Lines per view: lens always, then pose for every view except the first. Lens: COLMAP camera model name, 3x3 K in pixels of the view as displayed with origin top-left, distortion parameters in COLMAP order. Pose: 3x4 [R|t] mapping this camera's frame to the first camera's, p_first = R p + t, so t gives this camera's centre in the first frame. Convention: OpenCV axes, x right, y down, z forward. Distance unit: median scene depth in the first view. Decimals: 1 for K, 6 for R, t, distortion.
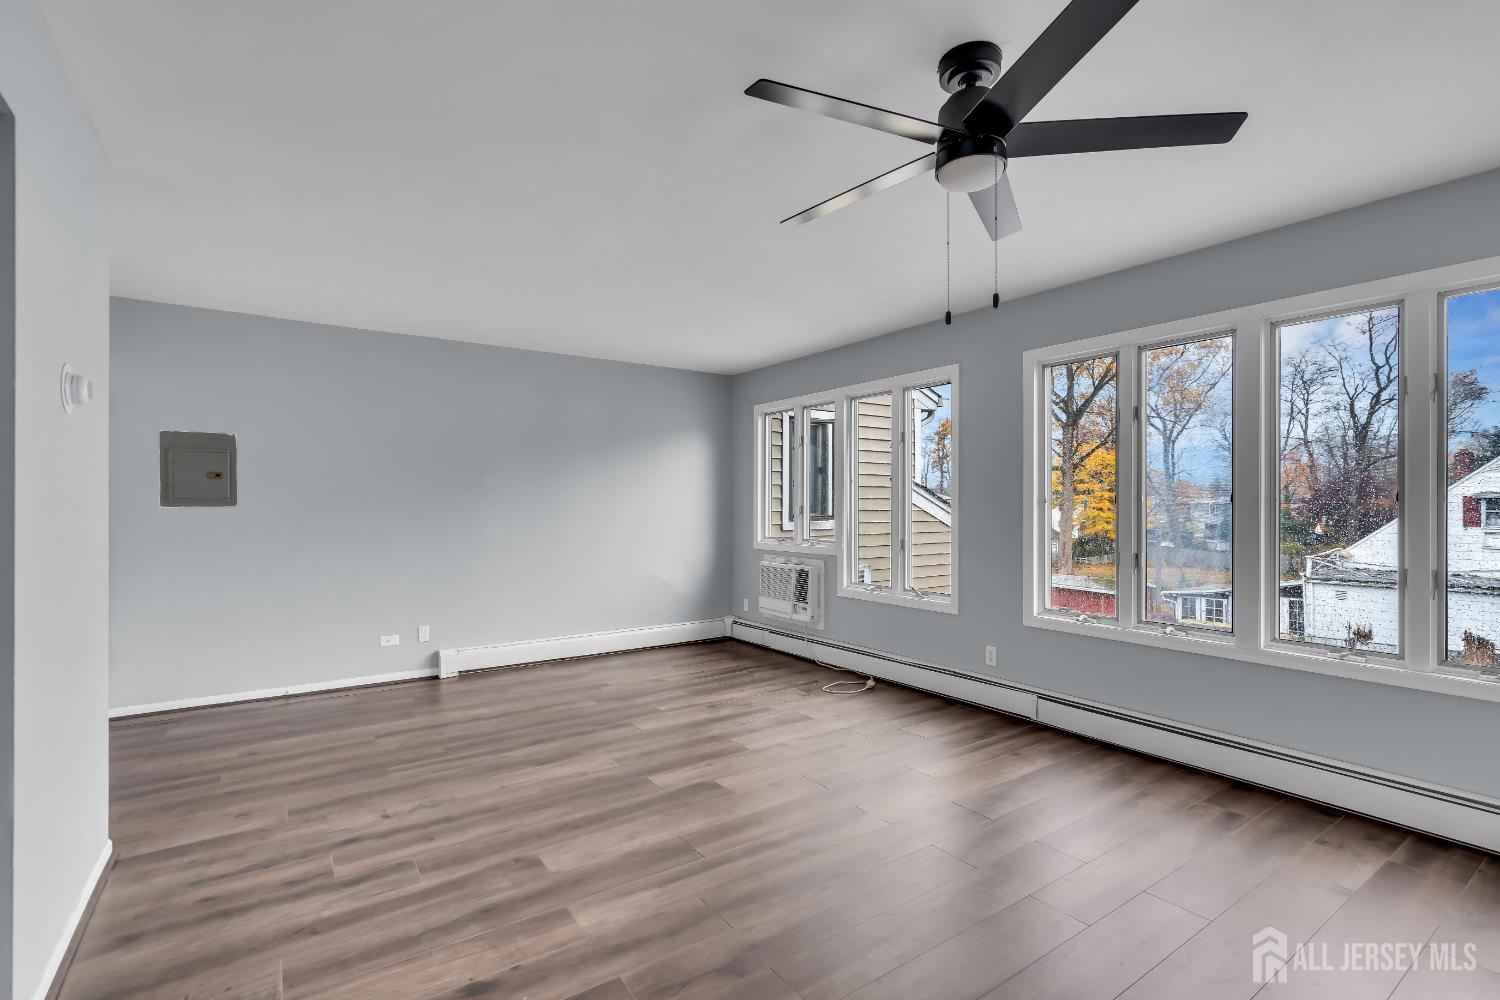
lens RADIAL K [[692.1, 0, 749.3], [0, 692.1, 507.2], [0, 0, 1]] dist [0.000887, 0.000573]
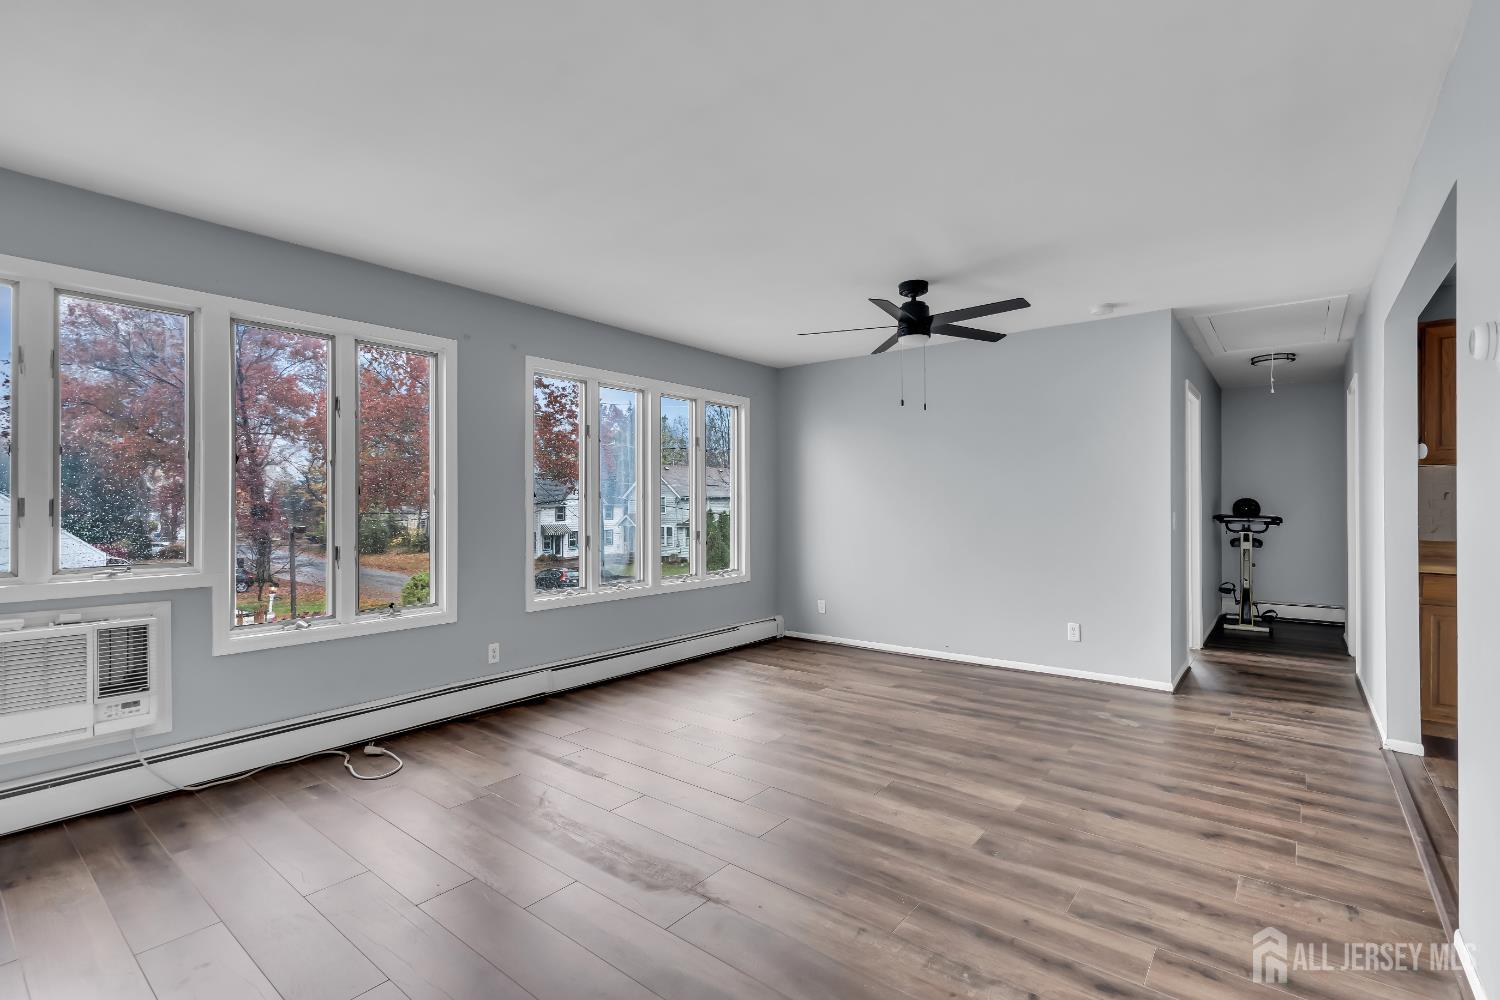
lens RADIAL K [[692.1, 0, 747.8], [0, 692.1, 499.6], [0, 0, 1]] dist [0.000887, 0.000573]
pose [[-0.285598, 0.003792, 0.958342, -1.158426], [0.003694, 0.999989, -0.002856, 0.003773], [-0.958342, 0.002725, -0.285609, 1.573675]]
